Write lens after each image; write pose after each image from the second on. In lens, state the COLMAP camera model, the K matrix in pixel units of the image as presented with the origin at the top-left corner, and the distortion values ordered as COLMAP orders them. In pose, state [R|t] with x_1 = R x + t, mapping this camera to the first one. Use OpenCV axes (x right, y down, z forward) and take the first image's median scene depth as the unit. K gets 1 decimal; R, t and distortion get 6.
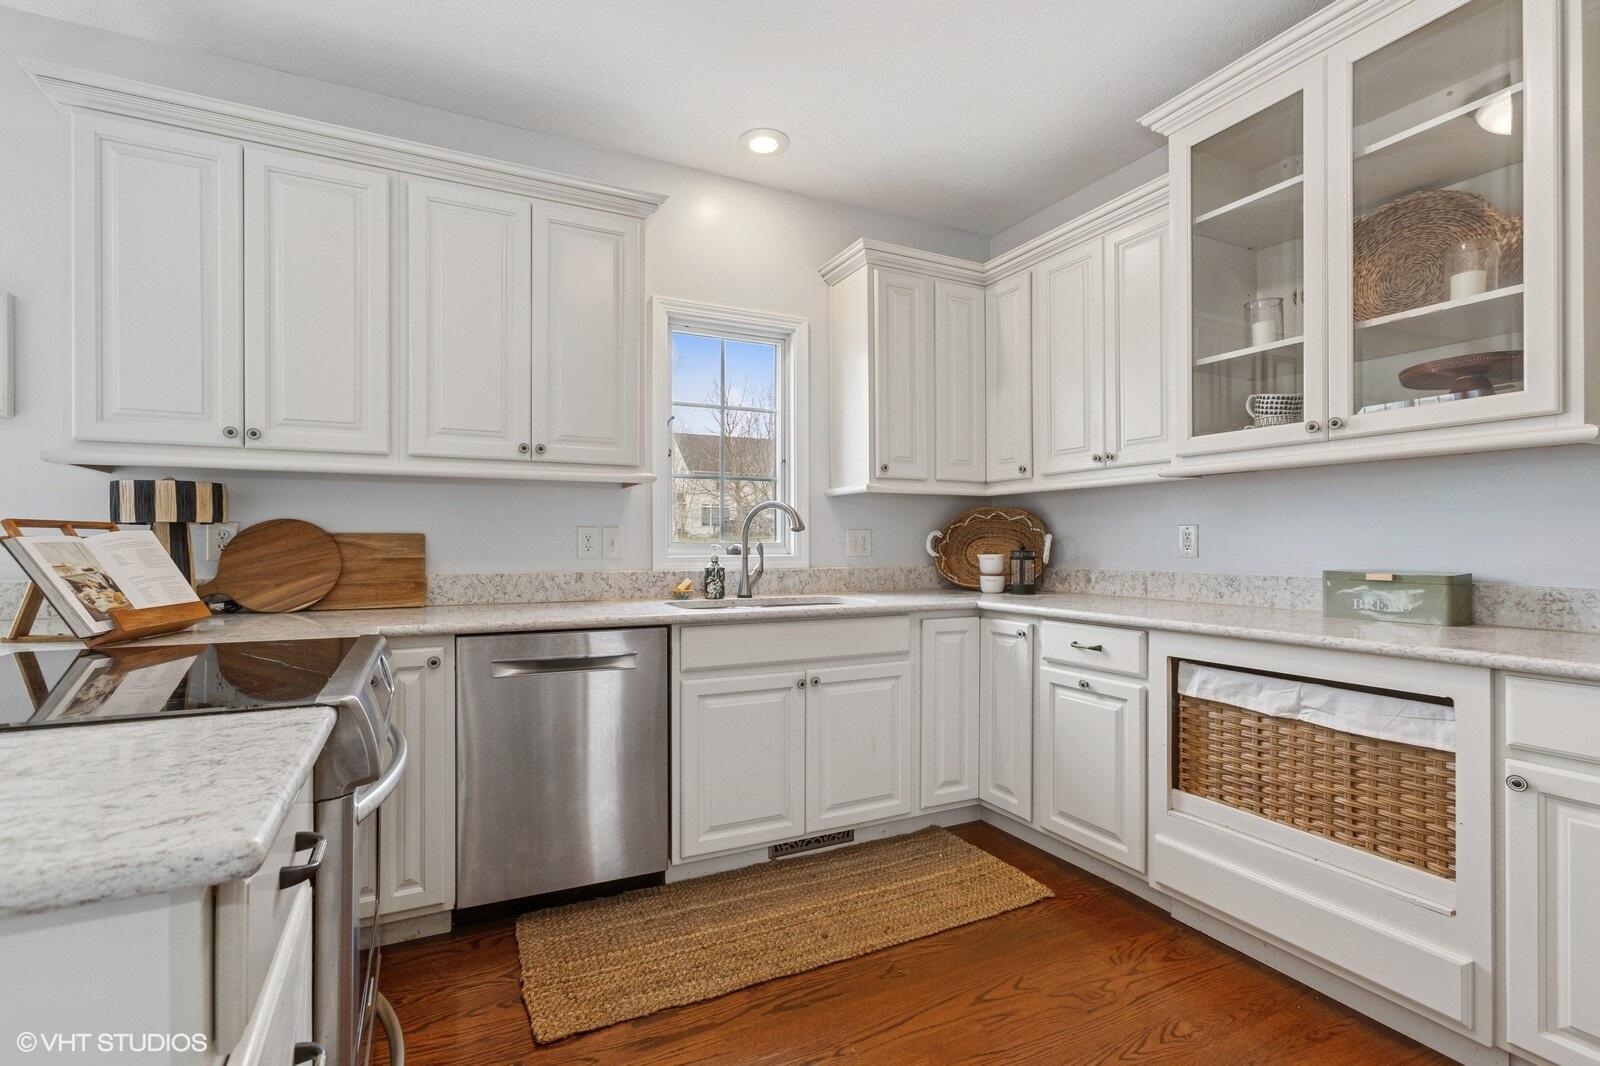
lens RADIAL K [[738.4, 0, 762.4], [0, 738.4, 538.6], [0, 0, 1]] dist [-0.003549, 0.006429]
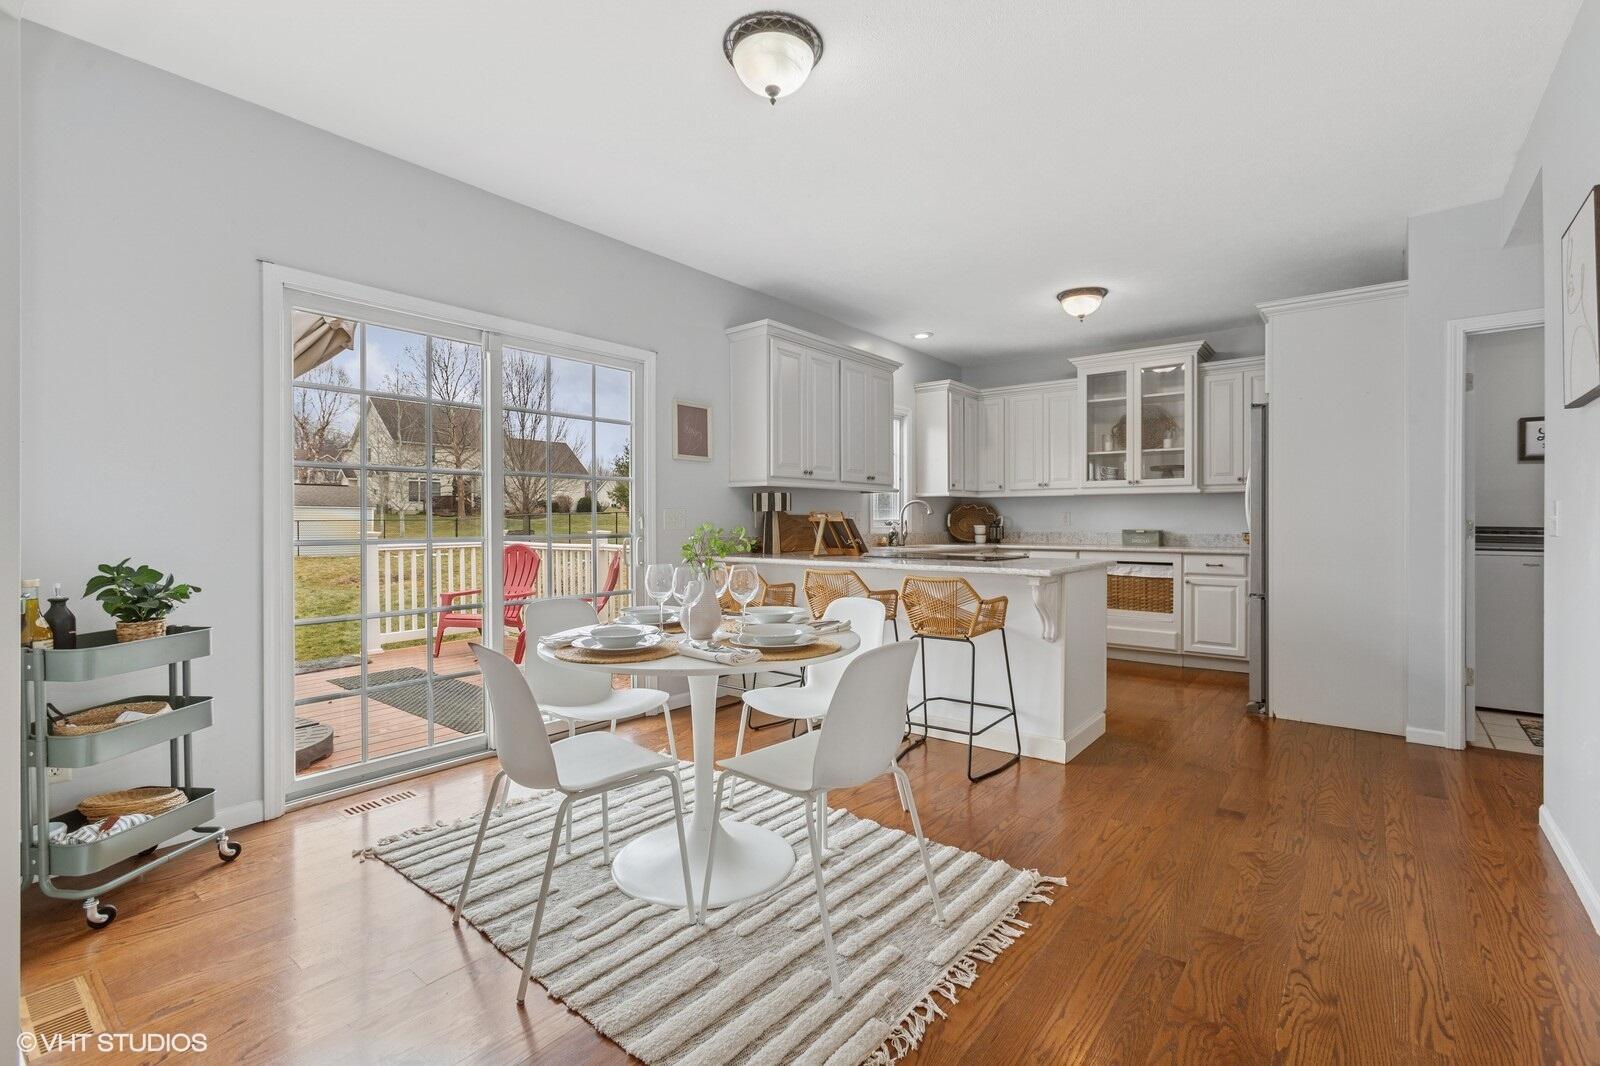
lens RADIAL K [[738.4, 0, 802.8], [0, 738.4, 521.2], [0, 0, 1]] dist [-0.003549, 0.006429]
pose [[0.887767, 0.001716, 0.460290, -1.520110], [-0.004798, 0.999973, 0.005526, 0.000235], [-0.460268, -0.007115, 0.887752, -0.893282]]
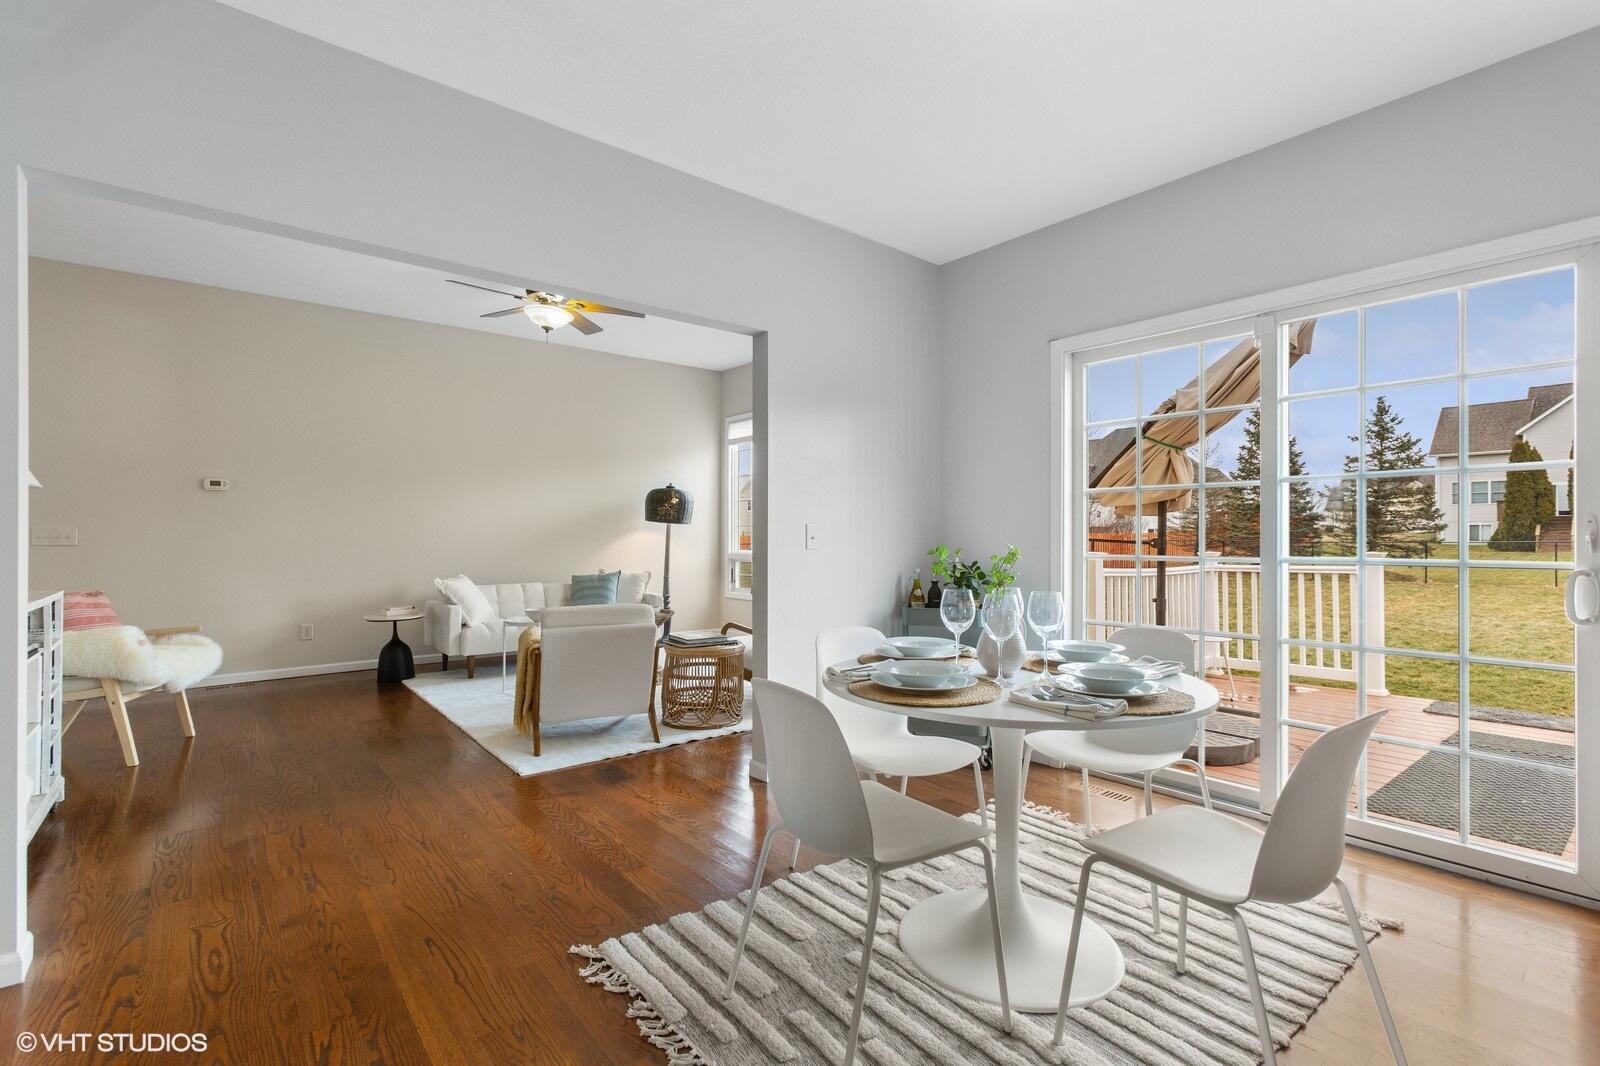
lens RADIAL K [[738.4, 0, 796.5], [0, 738.4, 547.1], [0, 0, 1]] dist [-0.003549, 0.006429]
pose [[0.249352, 0.016577, -0.968271, -0.421399], [0.007892, 0.999785, 0.019149, -0.011119], [0.968381, -0.012417, 0.249168, -0.393401]]
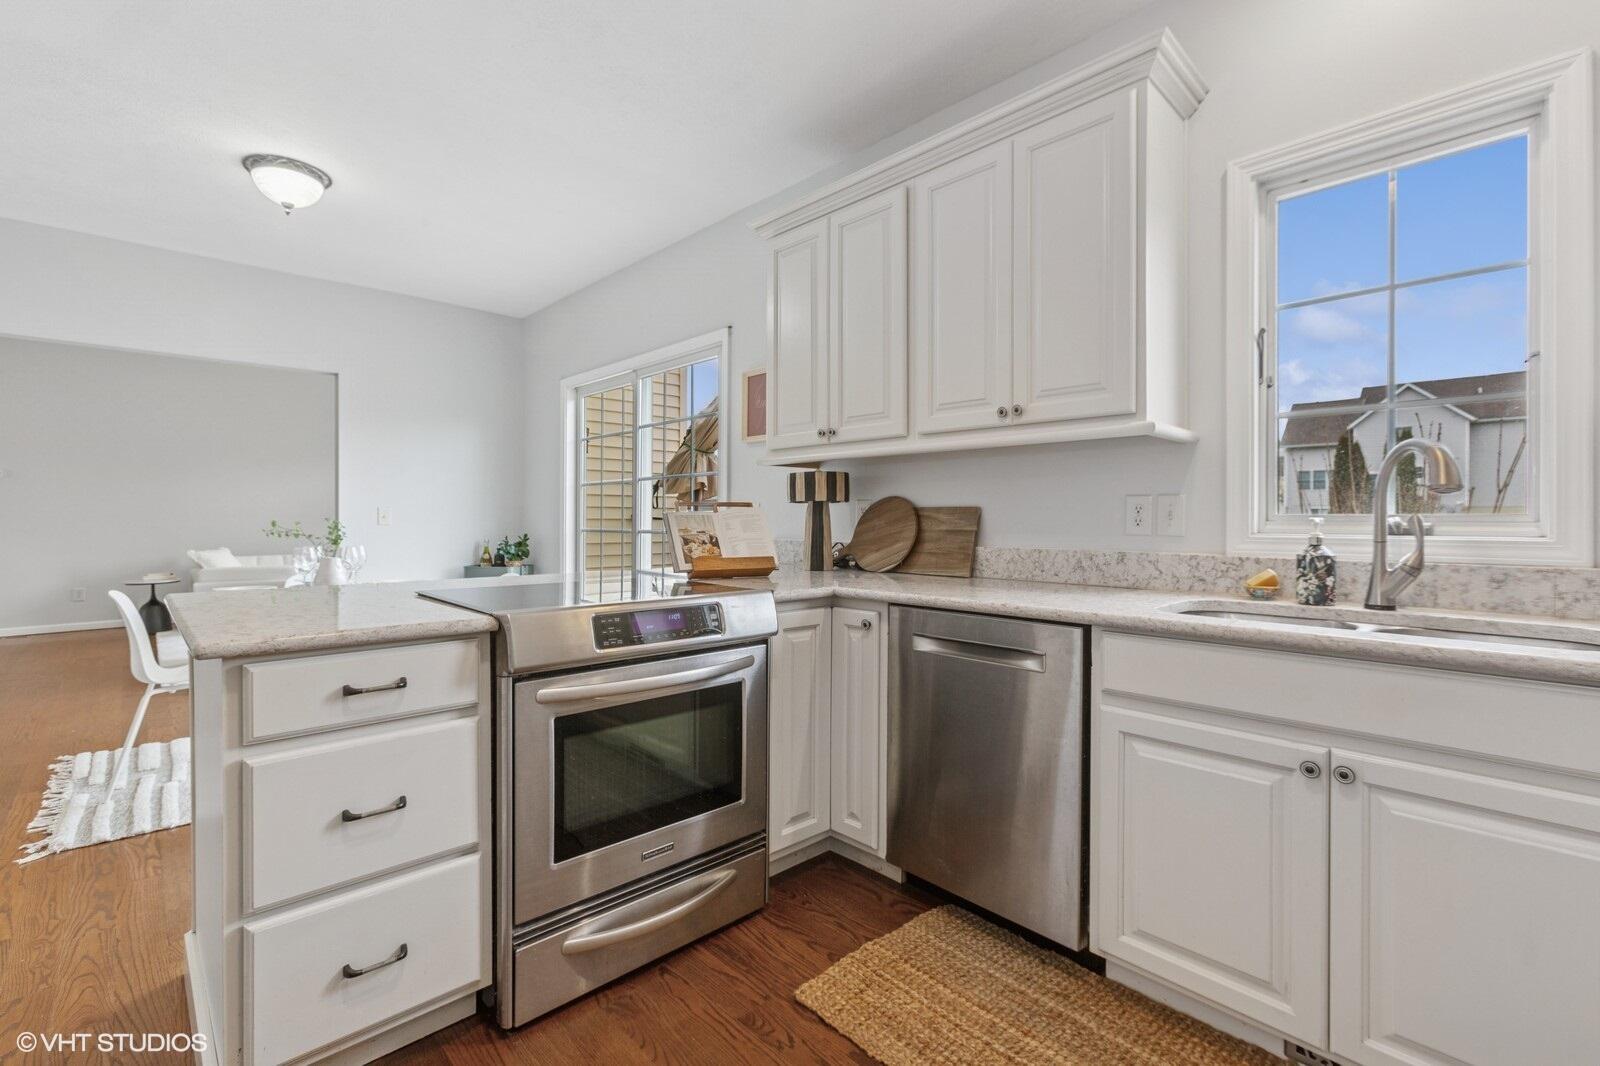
lens RADIAL K [[738.4, 0, 799.1], [0, 738.4, 516.6], [0, 0, 1]] dist [-0.003549, 0.006429]
pose [[0.300081, -0.001610, -0.953912, 0.492722], [0.004764, 0.999989, -0.000189, 0.006668], [0.953902, -0.004488, 0.300085, 0.498086]]
